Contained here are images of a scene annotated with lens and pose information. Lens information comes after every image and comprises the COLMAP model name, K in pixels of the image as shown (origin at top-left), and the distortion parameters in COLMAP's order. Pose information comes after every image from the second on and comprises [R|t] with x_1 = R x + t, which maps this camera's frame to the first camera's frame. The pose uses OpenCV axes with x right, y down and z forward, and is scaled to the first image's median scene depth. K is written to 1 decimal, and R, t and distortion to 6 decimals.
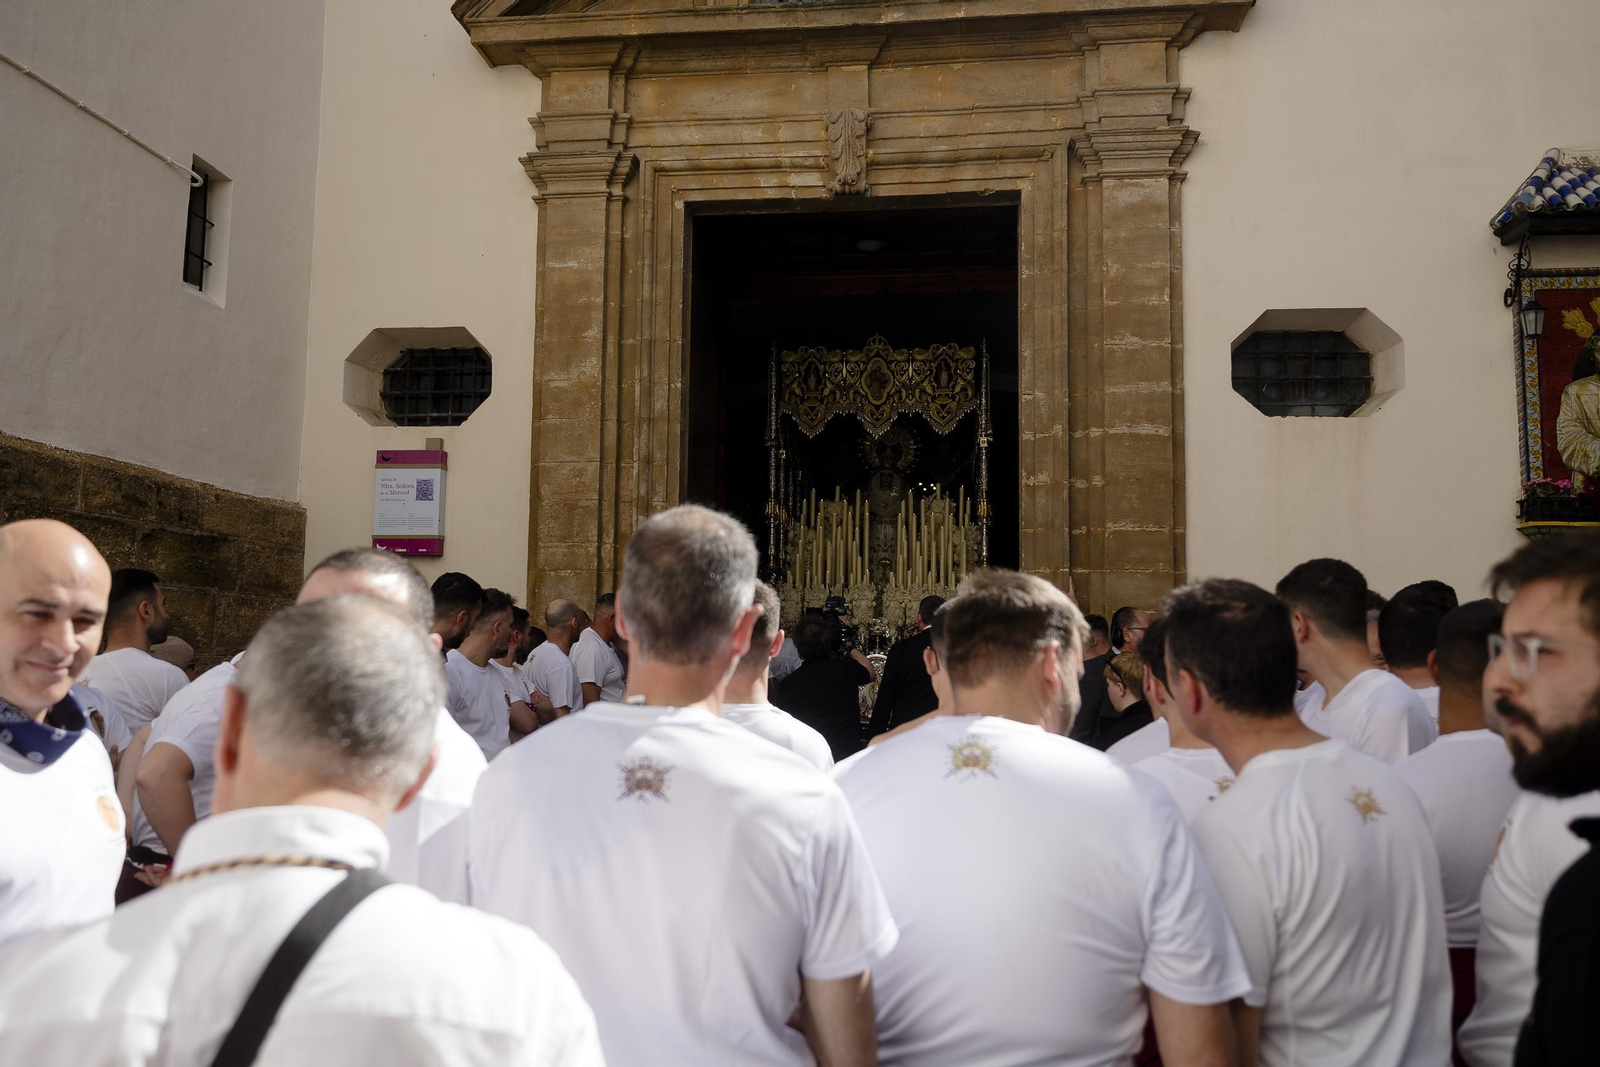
lens RADIAL K [[1194.2, 0, 795.8], [0, 1194.2, 558.9], [0, 0, 1]] dist [-0.002762, -0.003383]
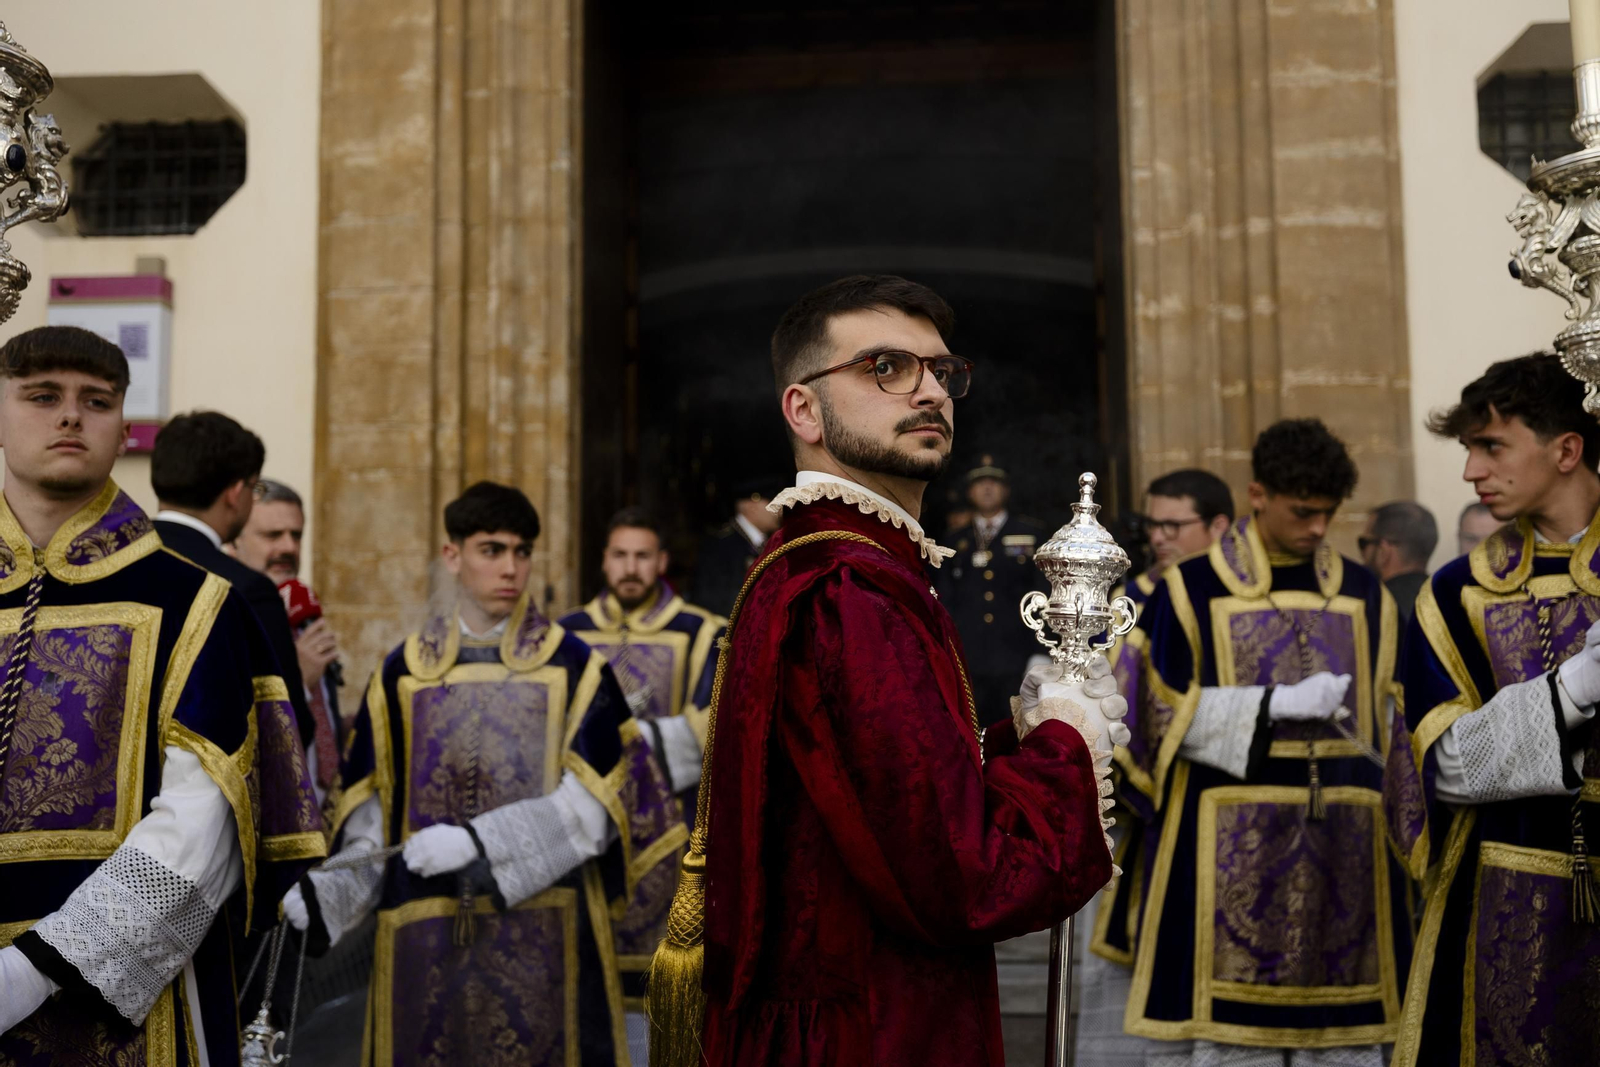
lens RADIAL K [[1395.7, 0, 805.5], [0, 1395.7, 540.2], [0, 0, 1]] dist [0.005765, 0.004129]
pose [[0.997604, -0.016561, 0.067166, -0.027340], [0.016787, 0.999855, -0.002800, 0.049115], [-0.067110, 0.003921, 0.997738, 0.292311]]
